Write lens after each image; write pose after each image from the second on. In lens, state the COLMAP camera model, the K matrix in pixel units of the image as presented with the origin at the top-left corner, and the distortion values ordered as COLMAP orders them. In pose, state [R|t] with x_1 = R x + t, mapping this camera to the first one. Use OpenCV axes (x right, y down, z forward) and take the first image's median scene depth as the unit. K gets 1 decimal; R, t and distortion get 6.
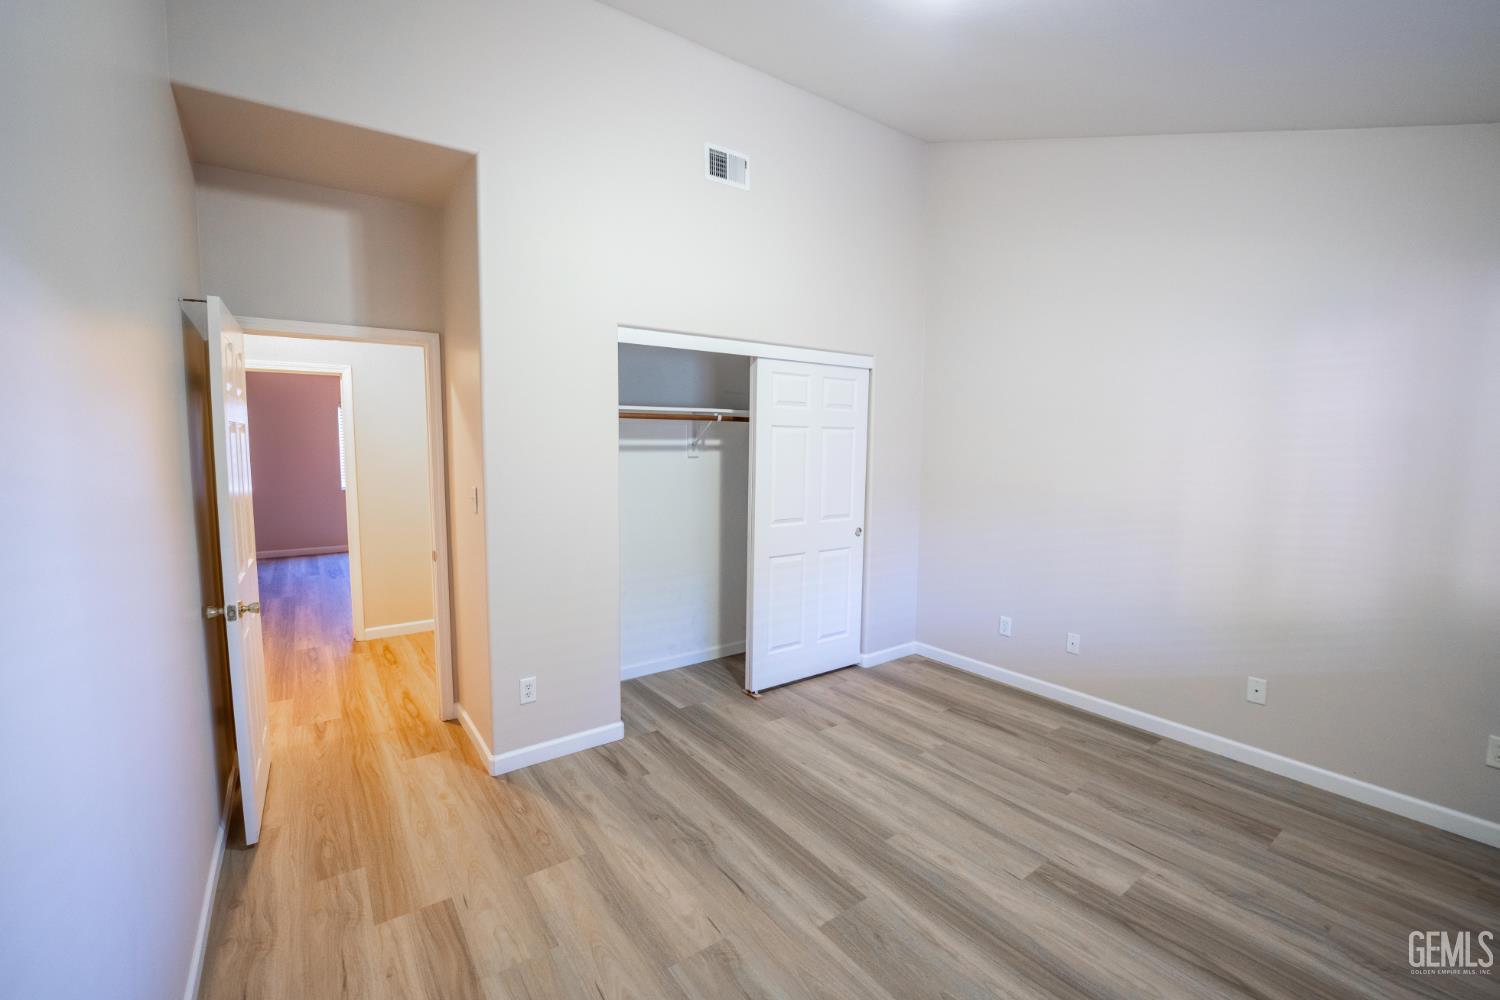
lens RADIAL K [[612.4, 0, 761.4], [0, 612.4, 502.9], [0, 0, 1]] dist [-0.022321, 0.001238]
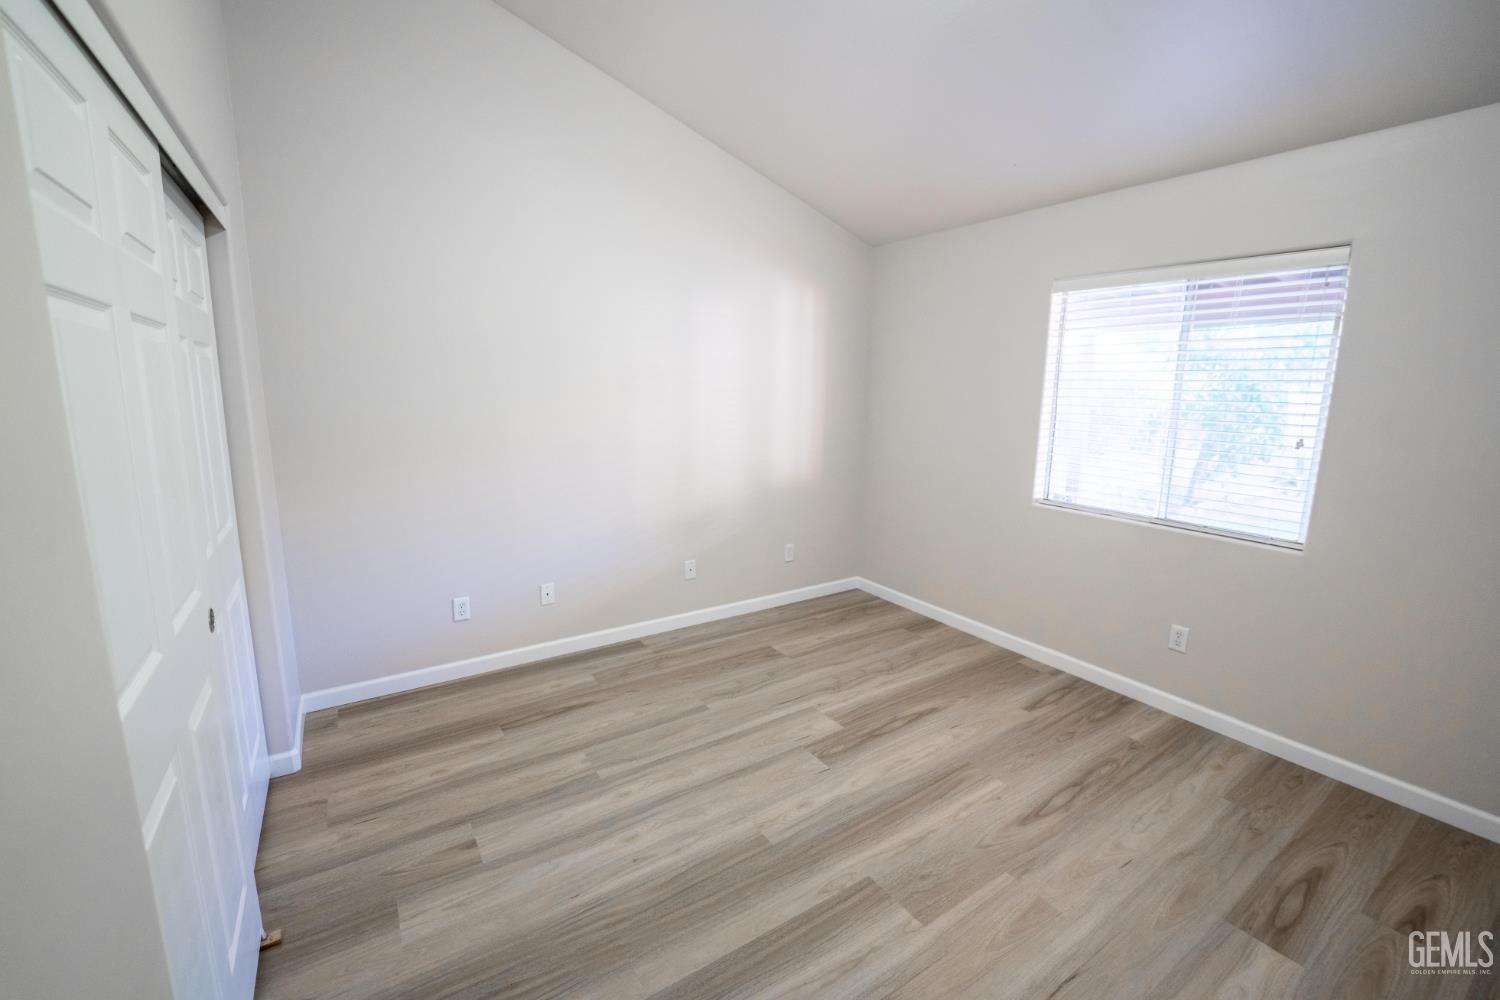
lens RADIAL K [[612.4, 0, 756.6], [0, 612.4, 489.9], [0, 0, 1]] dist [-0.022321, 0.001238]
pose [[0.079298, -0.174507, 0.981458, -0.493746], [0.088742, 0.981885, 0.167413, -0.077406], [-0.992893, 0.073821, 0.093347, 0.790527]]
